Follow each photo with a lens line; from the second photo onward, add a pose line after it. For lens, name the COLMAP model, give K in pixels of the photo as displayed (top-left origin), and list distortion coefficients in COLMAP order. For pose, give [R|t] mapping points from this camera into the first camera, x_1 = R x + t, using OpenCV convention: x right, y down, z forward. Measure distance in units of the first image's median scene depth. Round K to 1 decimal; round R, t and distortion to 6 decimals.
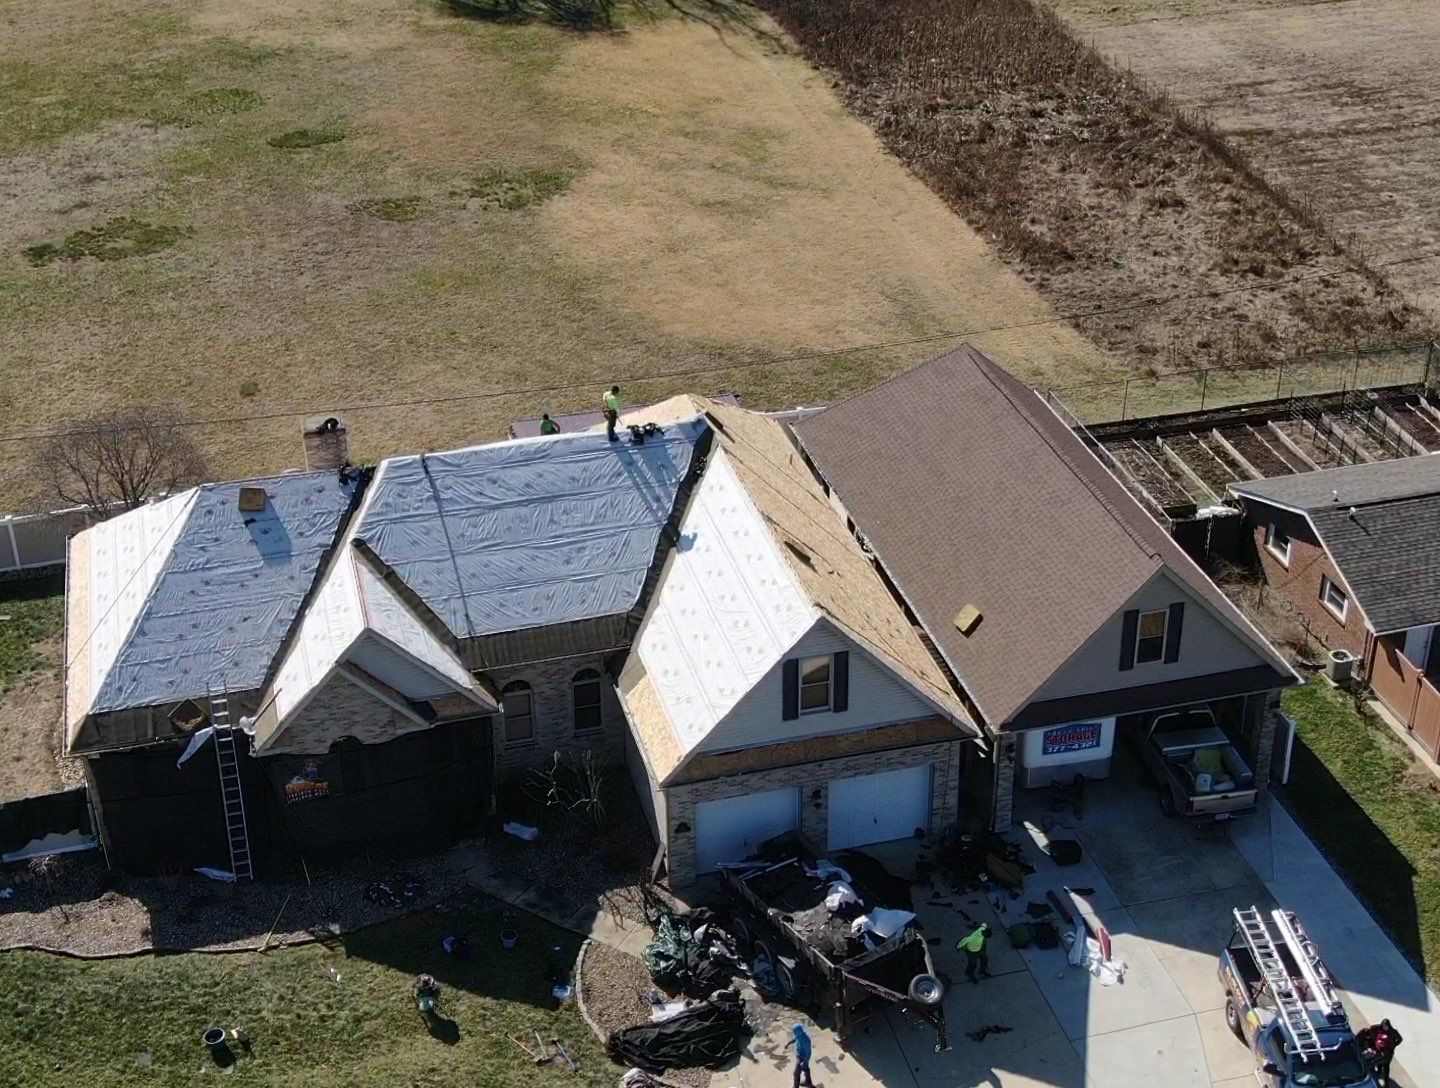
lens RADIAL K [[2041.5, 0, 728.9], [0, 2041.5, 551.8], [0, 0, 1]] dist [0.346048, -1.884822]
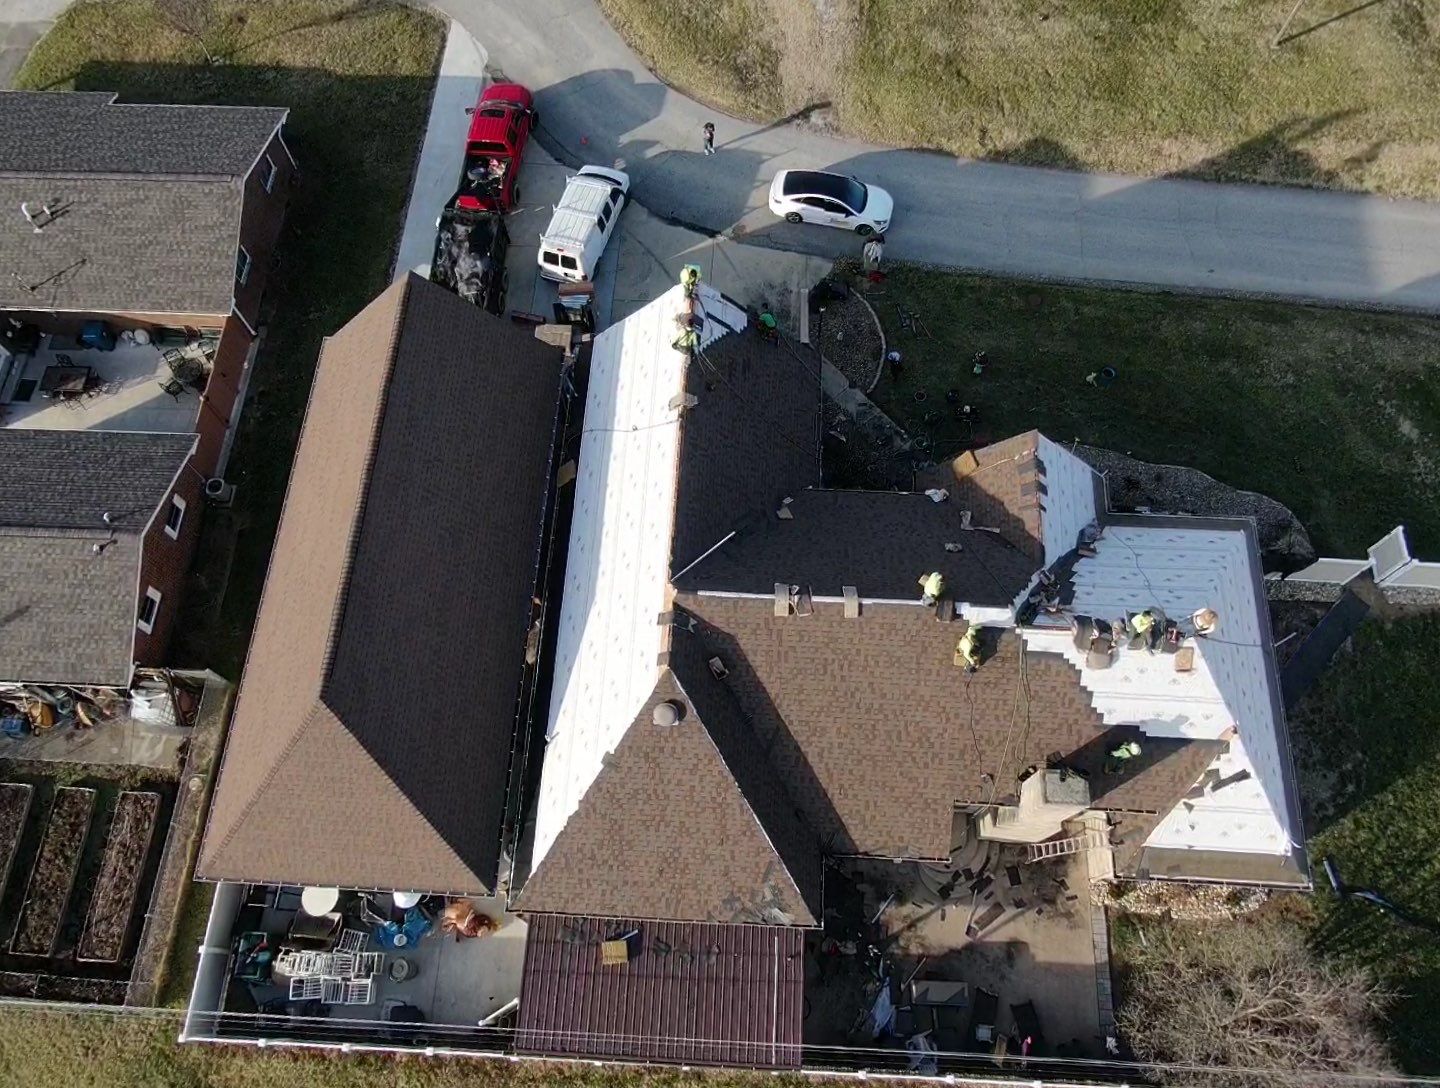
lens RADIAL K [[1042.5, 0, 722.9], [0, 1042.5, 548.2], [0, 0, 1]] dist [-0.010977, 0.003282]
pose [[-0.950824, -0.275298, 0.141930, -0.094532], [0.175142, -0.099945, 0.979457, -0.530295], [-0.255457, 0.956150, 0.143246, 0.907058]]
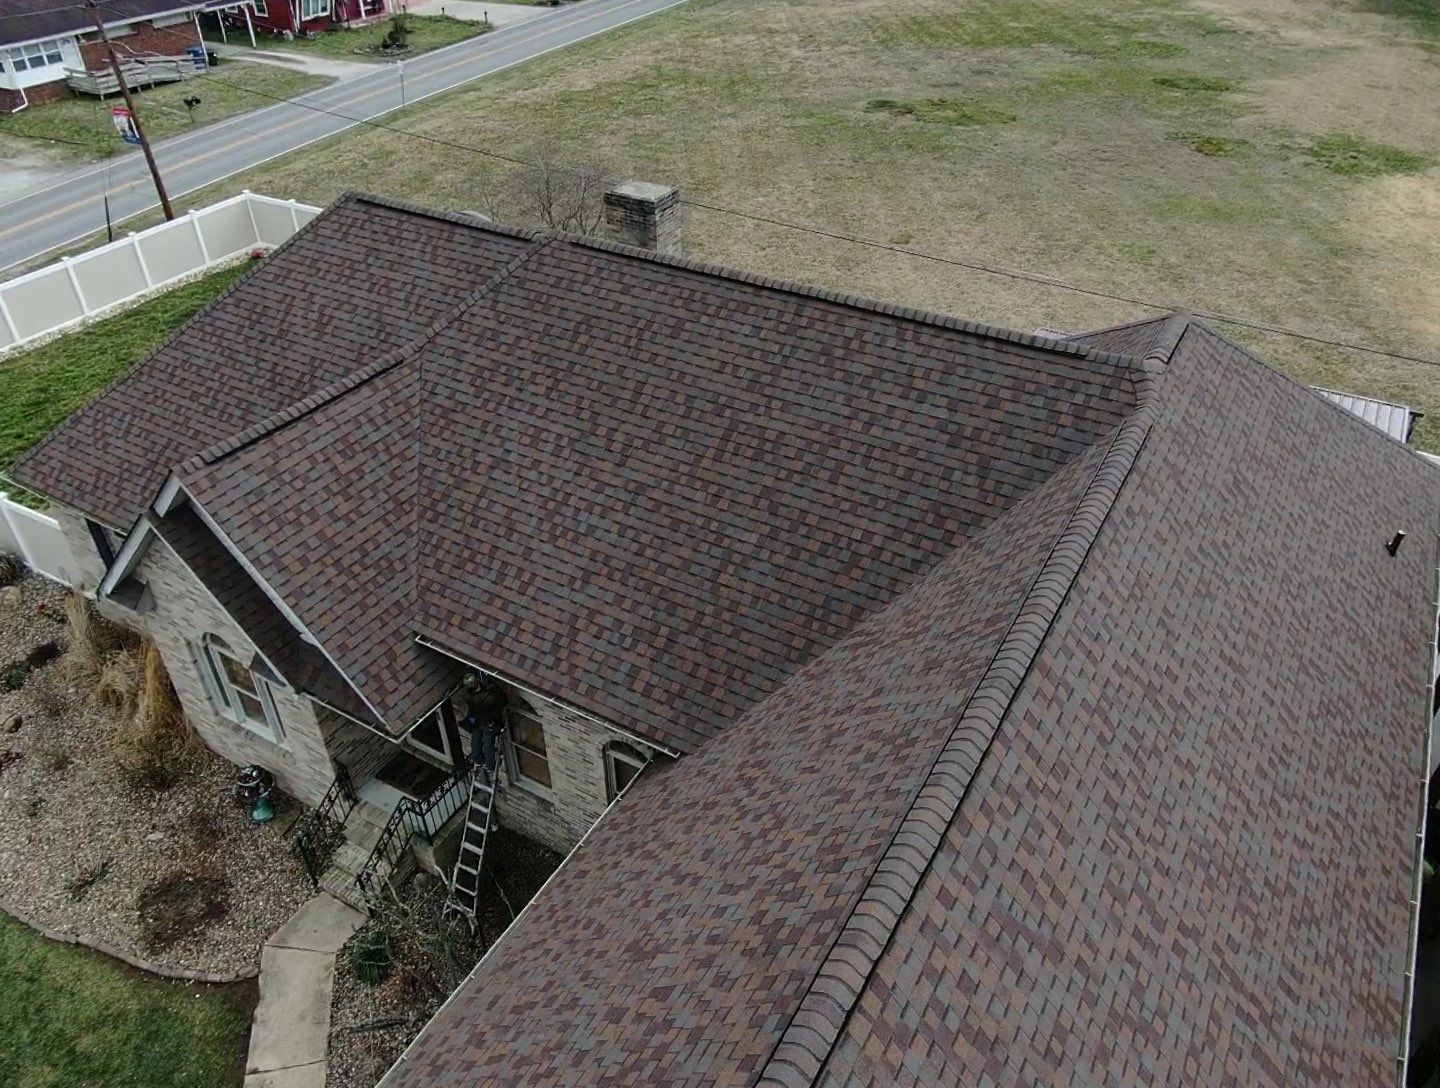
lens RADIAL K [[1068.9, 0, 723.6], [0, 1068.9, 541.9], [0, 0, 1]] dist [-0.006877, 0.000216]
pose [[0.701123, 0.427651, -0.570562, 0.067825], [-0.362006, 0.902874, 0.231884, -0.050872], [0.614311, 0.043967, 0.787838, 0.774749]]
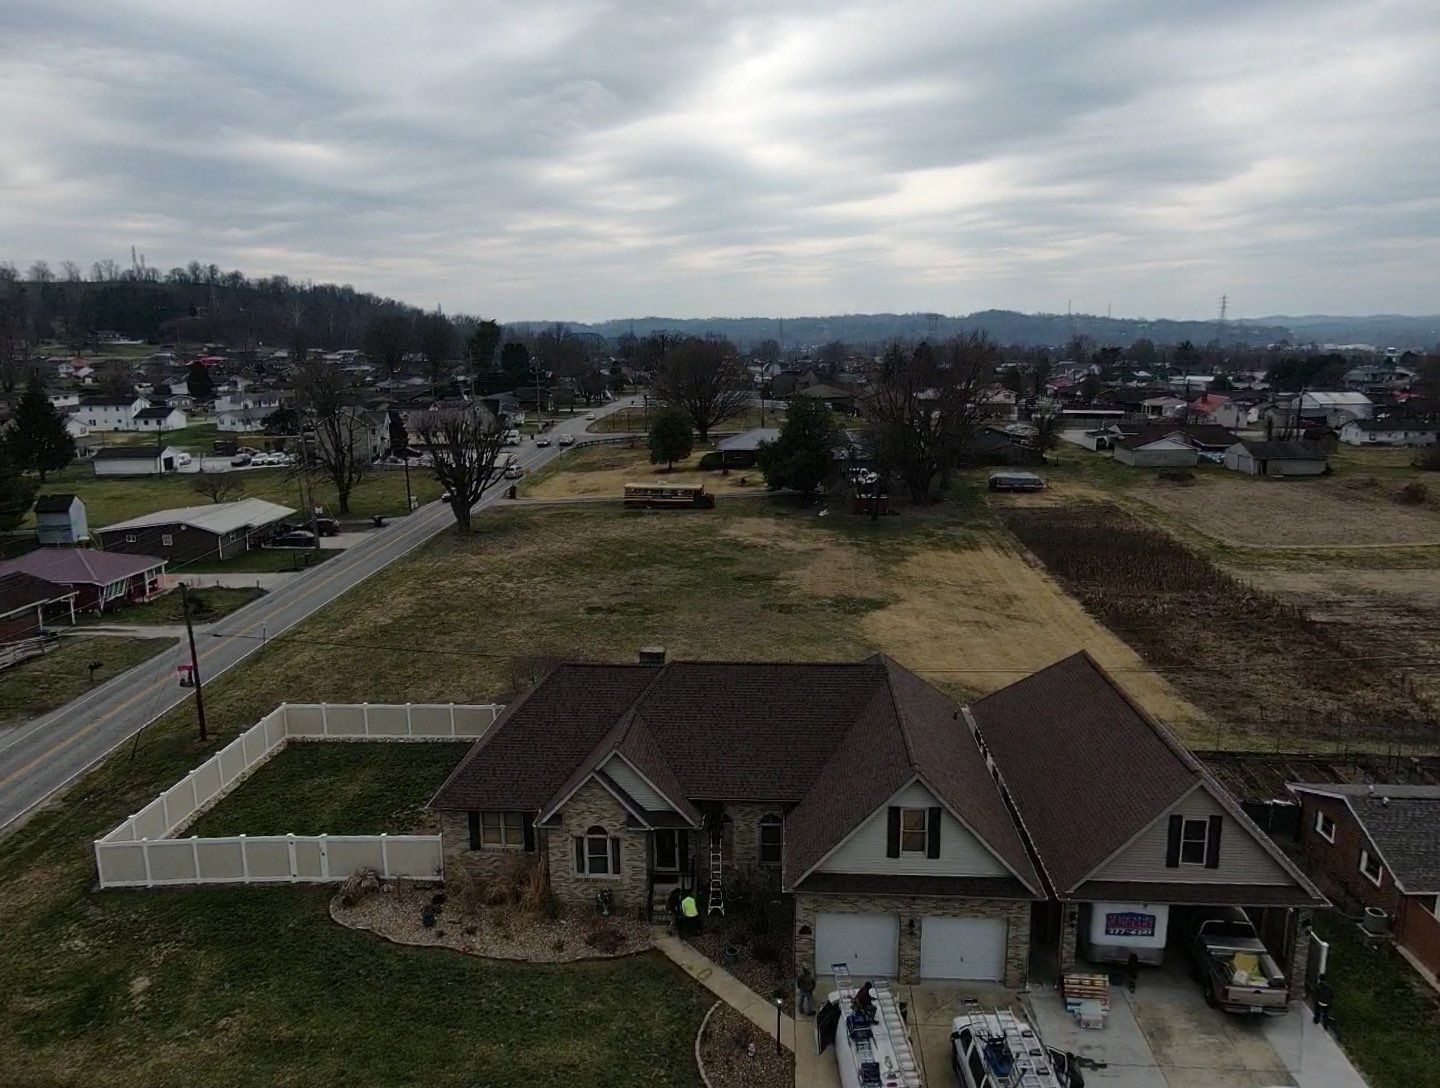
lens RADIAL K [[1044.4, 0, 723.0], [0, 1044.4, 543.6], [0, 0, 1]] dist [-0.013379, 0.003310]
pose [[0.946002, 0.064711, -0.317637, 0.111811], [-0.165522, 0.938931, -0.301680, 0.100033], [0.278717, 0.337966, 0.898941, 0.262577]]
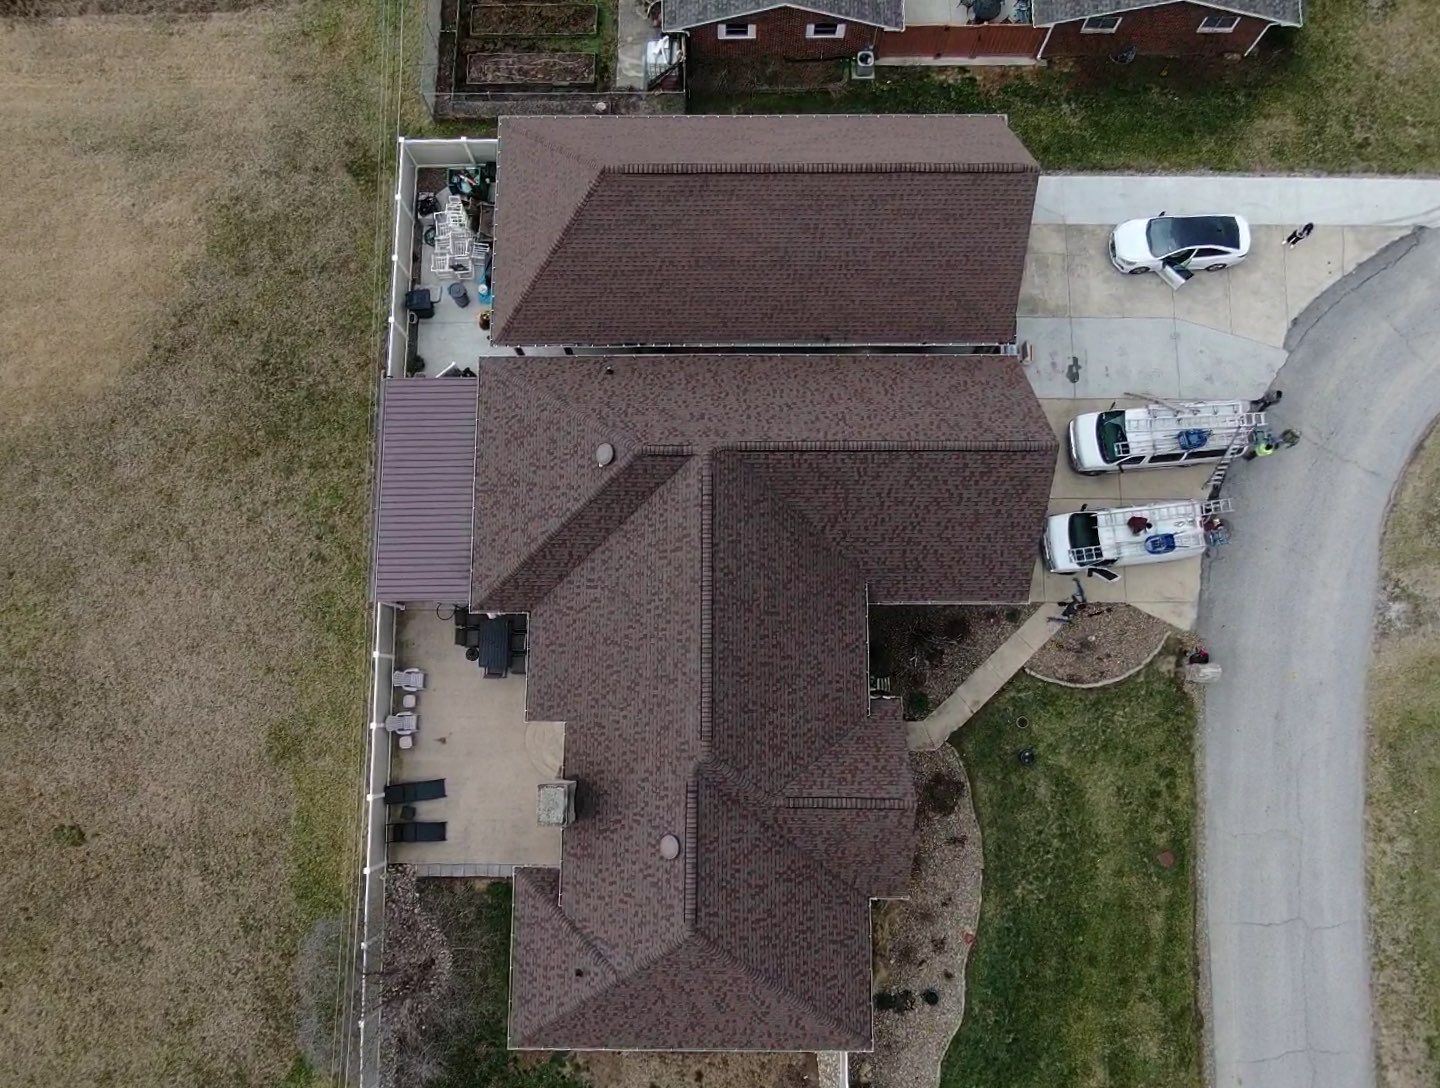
lens RADIAL K [[1047.9, 0, 723.5], [0, 1047.9, 538.9], [0, 0, 1]] dist [-0.020219, 0.010164]
pose [[0.261533, -0.951888, 0.159717, -0.136085], [0.490924, 0.273662, 0.827105, -0.486157], [-0.831020, -0.137906, 0.538877, 0.699521]]
